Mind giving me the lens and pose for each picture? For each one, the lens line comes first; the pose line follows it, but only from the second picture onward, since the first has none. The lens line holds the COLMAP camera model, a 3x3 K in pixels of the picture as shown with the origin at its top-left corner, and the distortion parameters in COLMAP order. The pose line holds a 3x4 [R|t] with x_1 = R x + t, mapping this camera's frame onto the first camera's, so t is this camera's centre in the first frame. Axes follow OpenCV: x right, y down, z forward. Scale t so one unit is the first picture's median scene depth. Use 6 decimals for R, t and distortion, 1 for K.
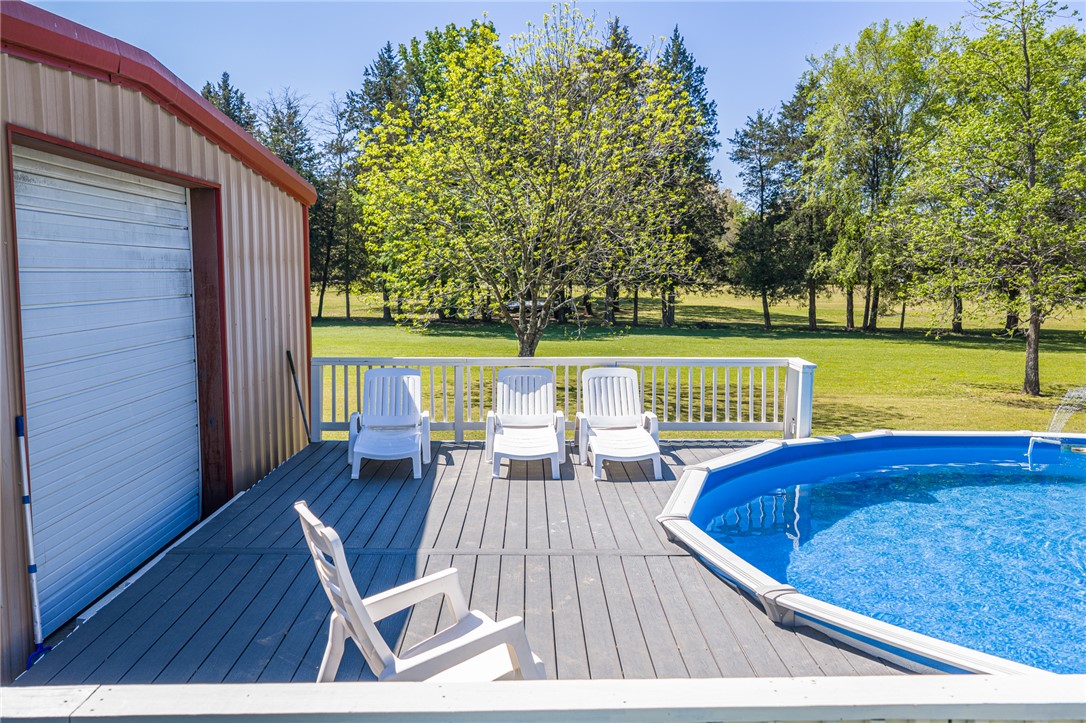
lens RADIAL K [[890.6, 0, 531.2], [0, 890.6, 363.2], [0, 0, 1]] dist [-0.004097, -0.007998]
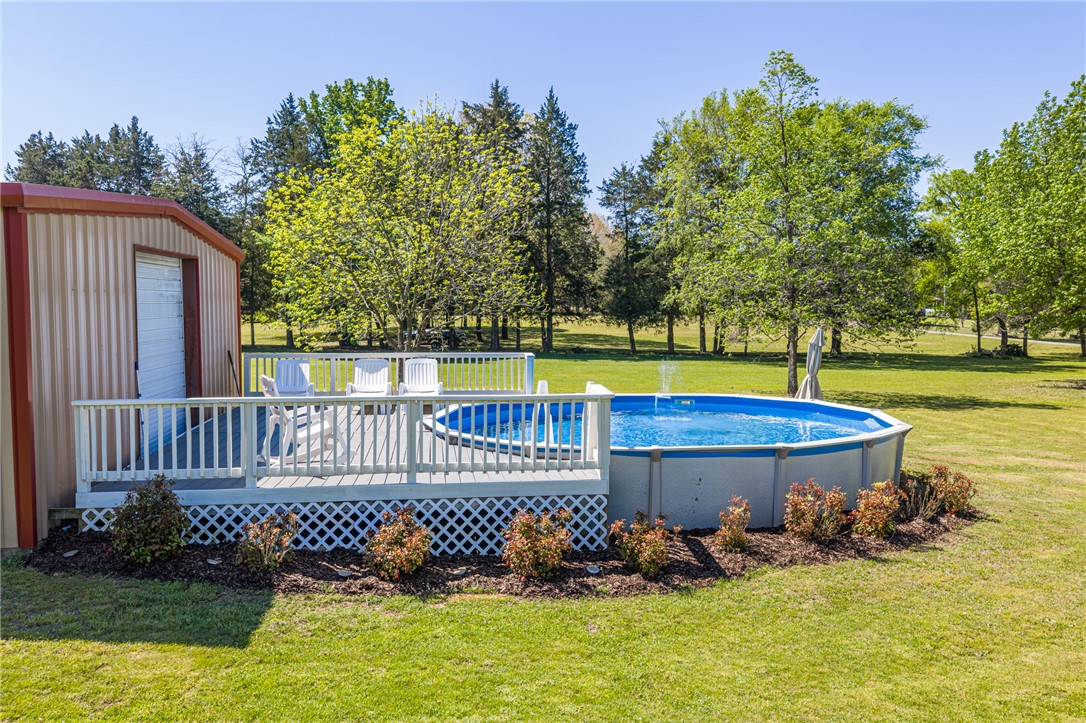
lens RADIAL K [[898.9, 0, 546.5], [0, 898.9, 364.1], [0, 0, 1]] dist [0.020562, -0.042835]
pose [[0.993136, -0.006018, 0.116811, 0.021315], [0.009996, 0.999389, -0.033500, 0.013078], [-0.116538, 0.034438, 0.992589, -0.131275]]
